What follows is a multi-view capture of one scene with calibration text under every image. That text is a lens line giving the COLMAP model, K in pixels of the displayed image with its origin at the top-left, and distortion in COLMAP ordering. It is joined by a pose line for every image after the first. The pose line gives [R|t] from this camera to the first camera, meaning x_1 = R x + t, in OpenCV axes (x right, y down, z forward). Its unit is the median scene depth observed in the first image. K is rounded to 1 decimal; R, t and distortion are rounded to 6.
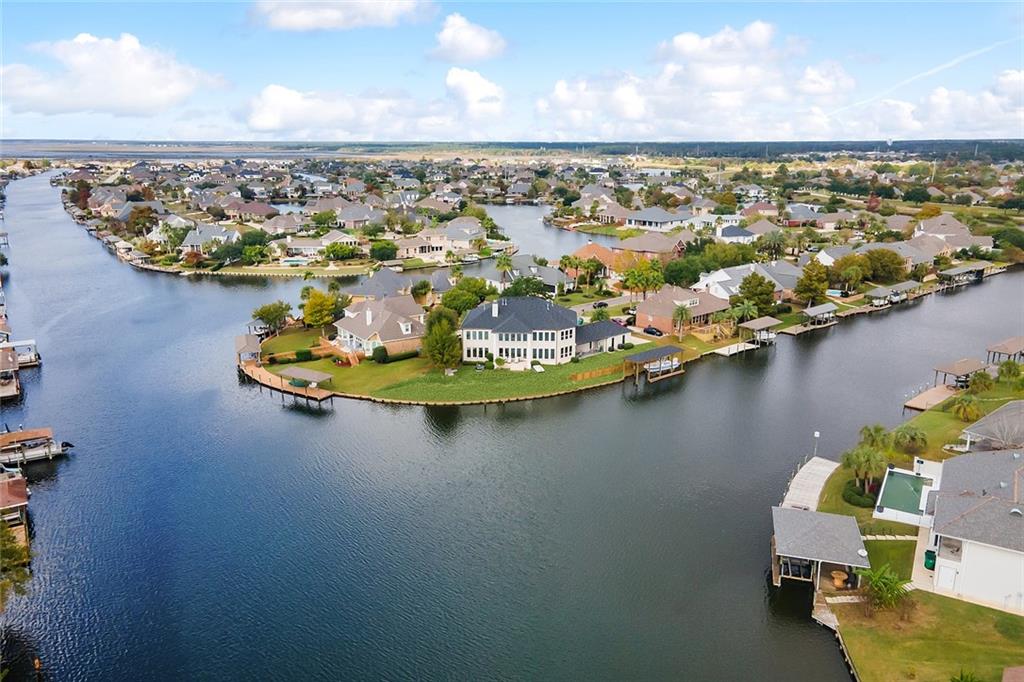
lens RADIAL K [[754.3, 0, 512.0], [0, 754.3, 341.0], [0, 0, 1]] dist [0.033107, 0.004240]
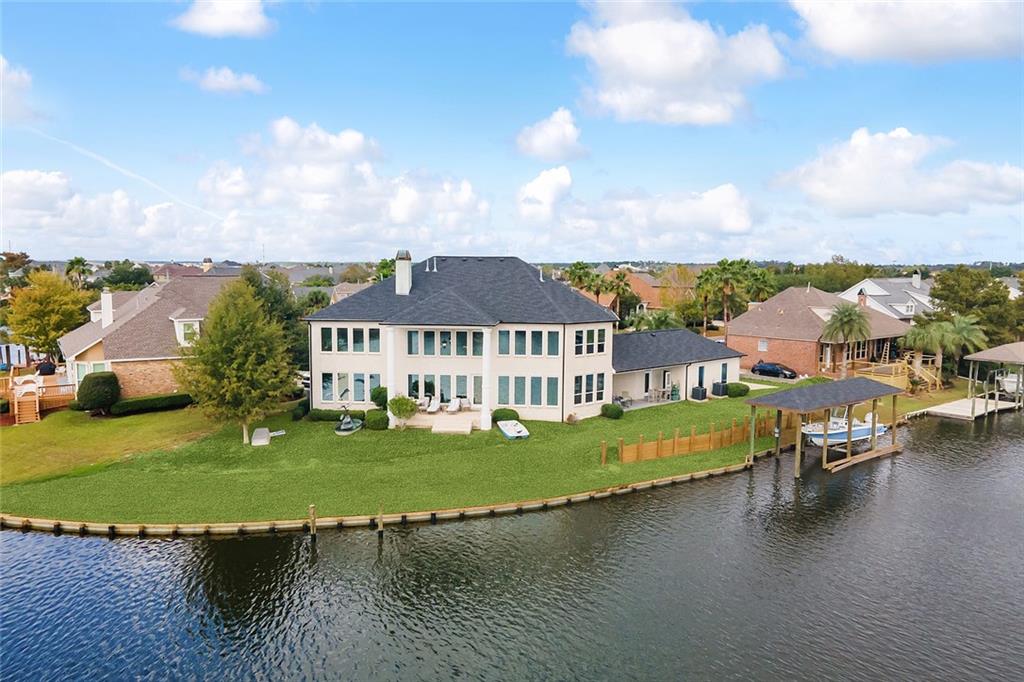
lens RADIAL K [[754.3, 0, 512.0], [0, 754.3, 341.0], [0, 0, 1]] dist [0.033107, 0.004240]
pose [[0.999911, 0.009899, -0.008944, 0.037096], [-0.011160, 0.987973, -0.154224, 0.049612], [0.007310, 0.154310, 0.987995, 0.631898]]
